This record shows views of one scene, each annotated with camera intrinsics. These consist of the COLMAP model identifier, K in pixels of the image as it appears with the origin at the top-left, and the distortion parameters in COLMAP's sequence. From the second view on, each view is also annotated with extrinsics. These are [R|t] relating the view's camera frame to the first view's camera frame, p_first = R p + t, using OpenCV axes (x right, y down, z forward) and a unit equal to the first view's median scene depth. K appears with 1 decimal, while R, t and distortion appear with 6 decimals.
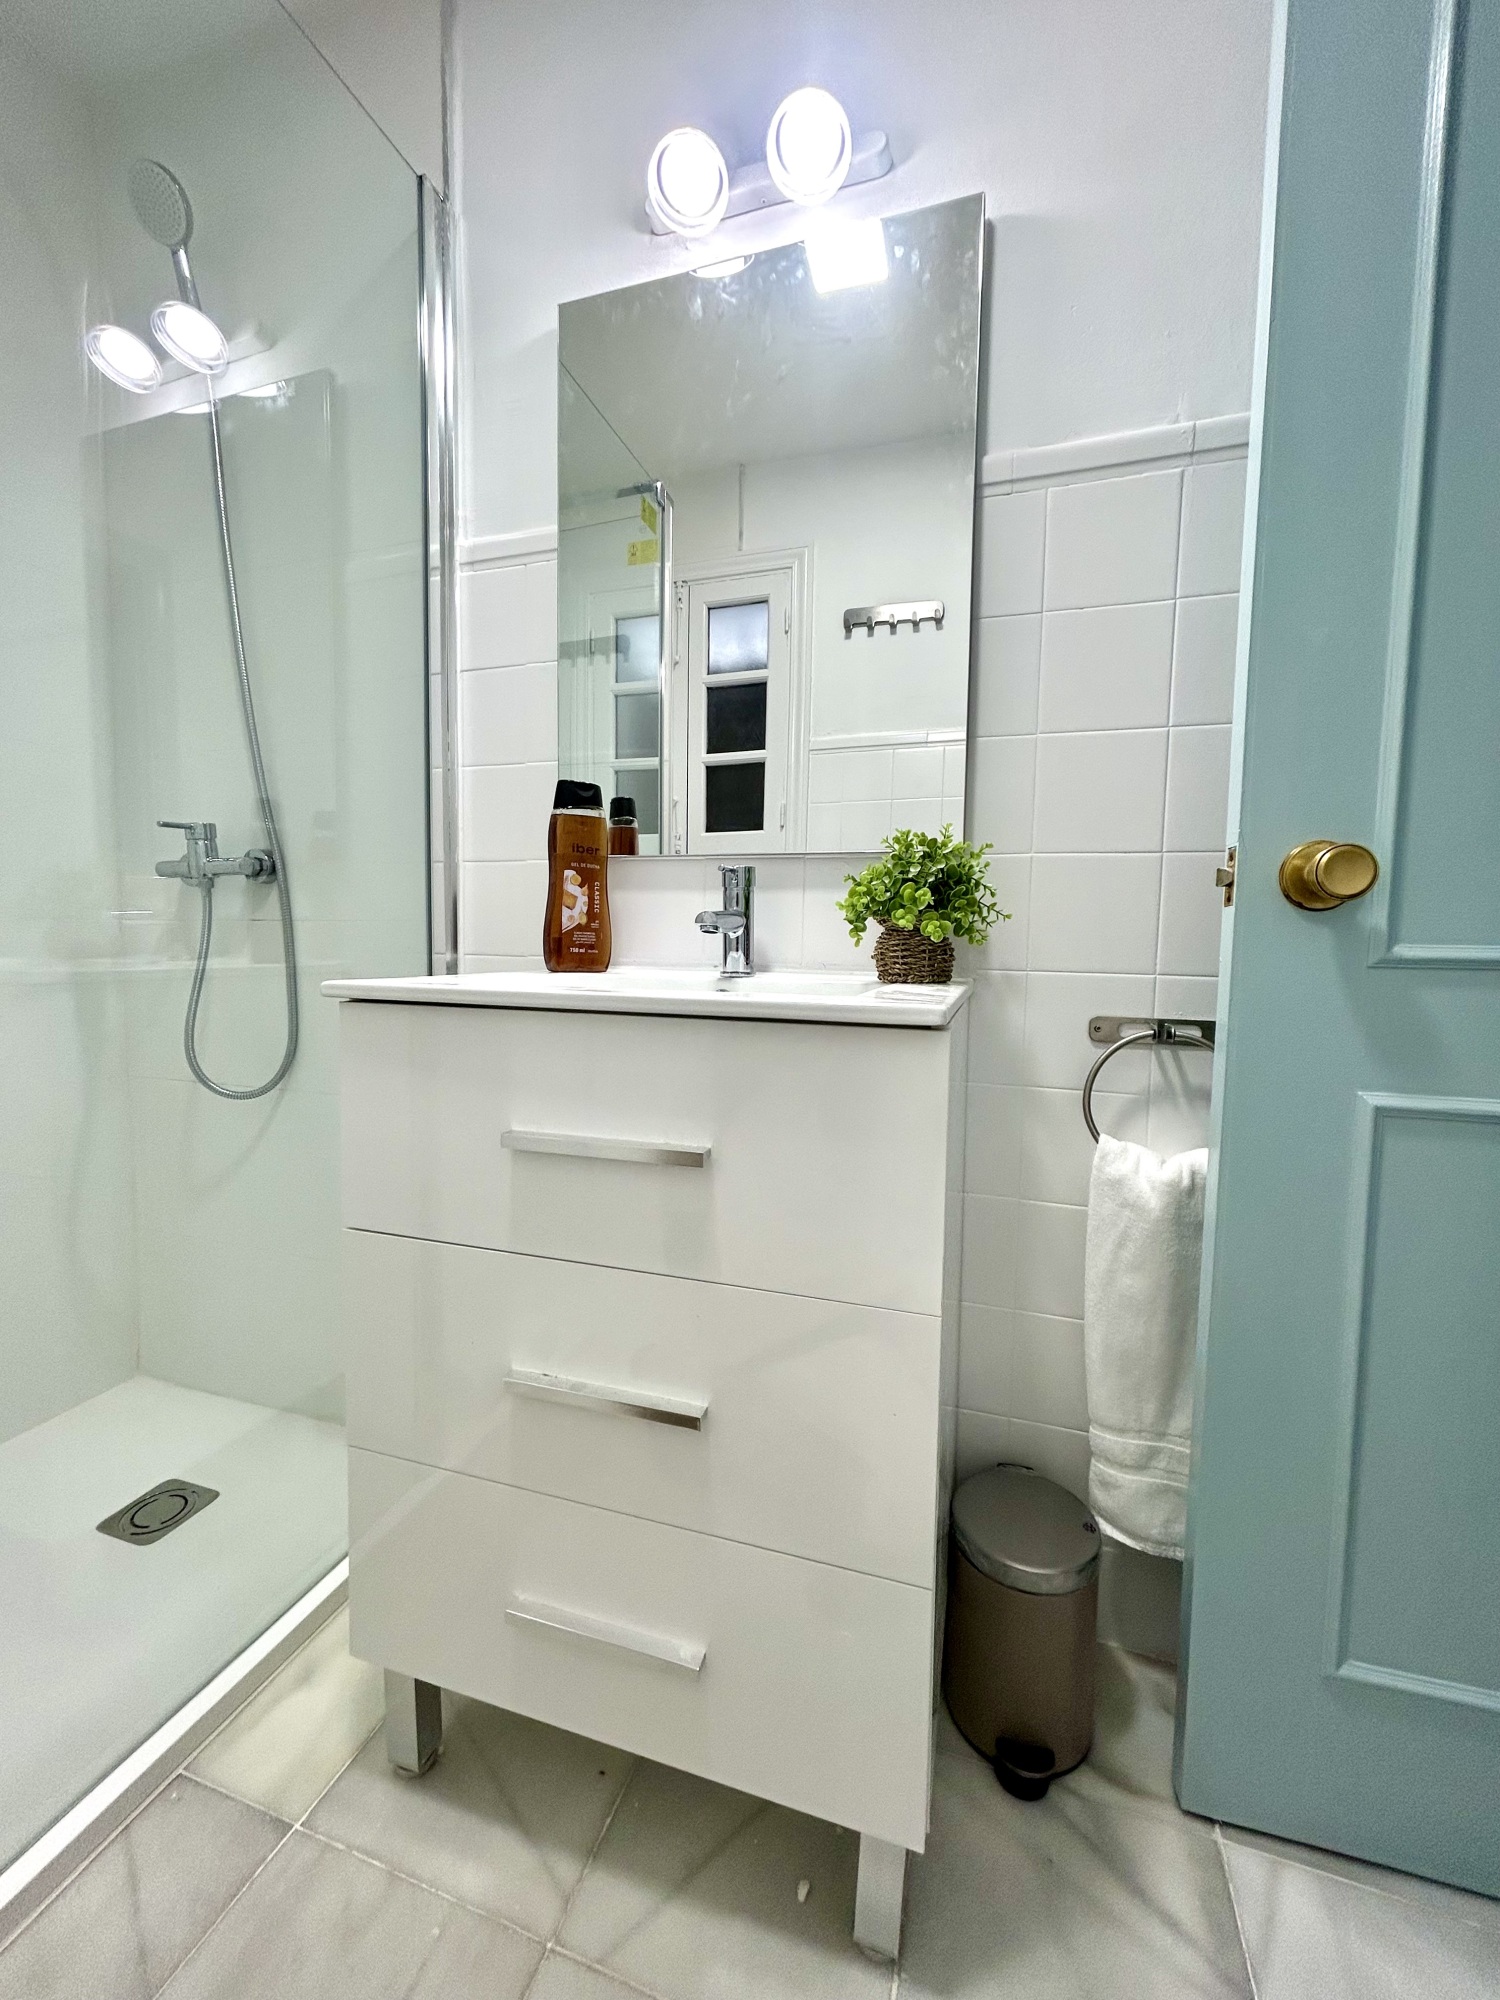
lens RADIAL K [[796.1, 0, 749.7], [0, 796.1, 992.9], [0, 0, 1]] dist [-0.001859, 0.000949]
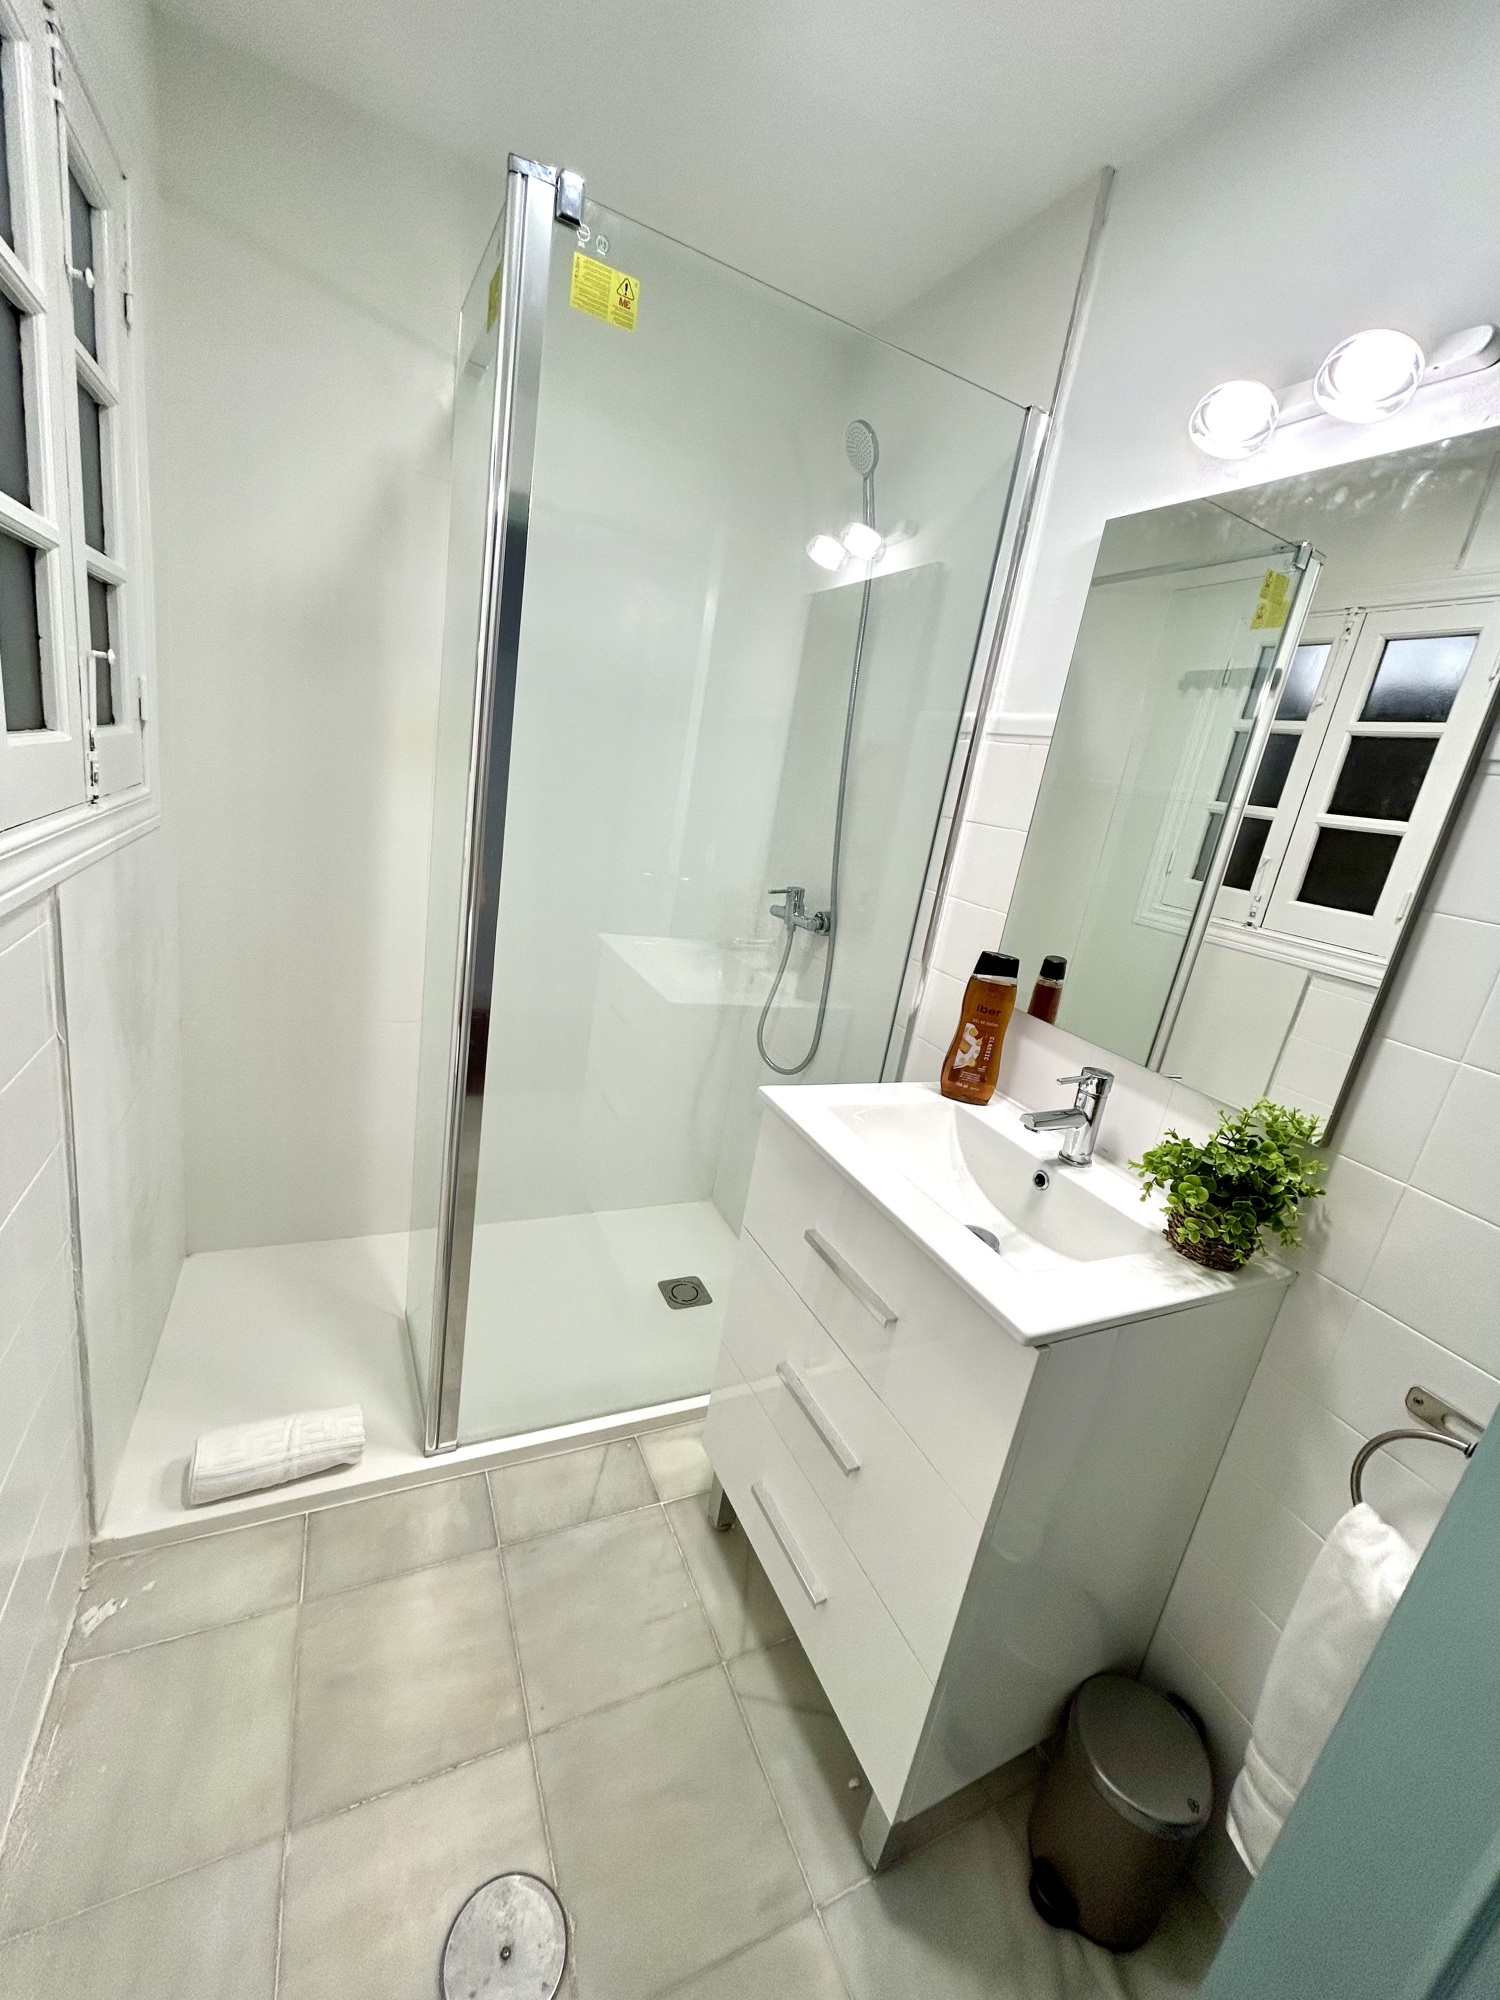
lens RADIAL K [[796.1, 0, 749.7], [0, 796.1, 992.9], [0, 0, 1]] dist [-0.001859, 0.000949]
pose [[0.686379, 0.284142, -0.669438, 0.352424], [-0.200793, 0.958776, 0.201076, -0.376805], [0.698975, -0.003596, 0.715137, -0.132608]]
